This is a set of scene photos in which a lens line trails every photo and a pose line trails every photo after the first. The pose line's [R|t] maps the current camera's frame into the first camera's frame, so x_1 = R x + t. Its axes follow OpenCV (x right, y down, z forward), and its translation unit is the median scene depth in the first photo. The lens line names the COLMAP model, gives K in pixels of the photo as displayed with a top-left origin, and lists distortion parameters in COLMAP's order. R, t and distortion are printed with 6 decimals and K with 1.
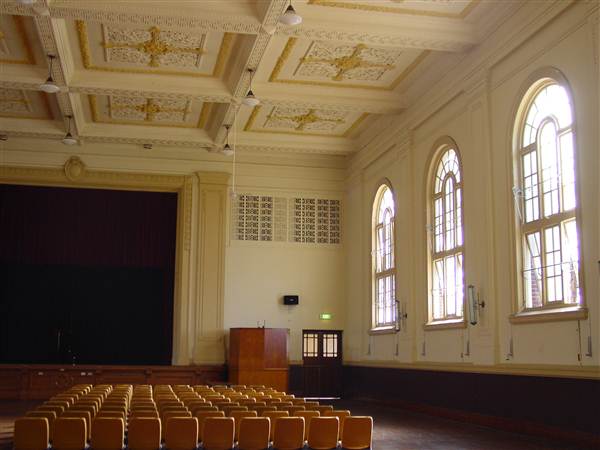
lens RADIAL K [[730.9, 0, 300.0], [0, 730.9, 224.4], [0, 0, 1]] dist [-0.241968, 0.561869]
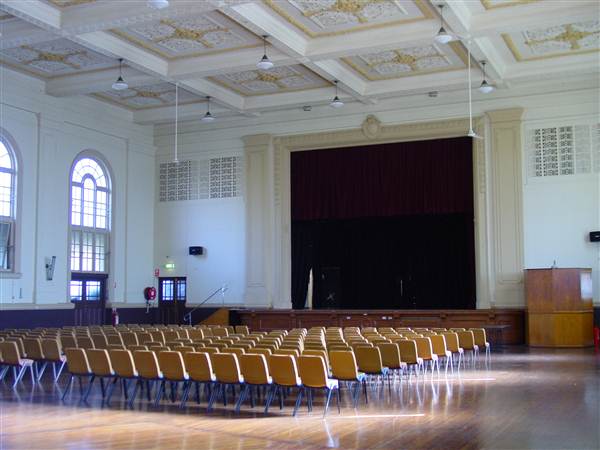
lens RADIAL K [[732.0, 0, 301.2], [0, 732.0, 231.7], [0, 0, 1]] dist [-0.000828, -0.019681]
pose [[0.810813, -0.061780, -0.582036, 0.225289], [0.112391, 0.992342, 0.051236, 0.009628], [0.574413, -0.106958, 0.811548, 0.045993]]
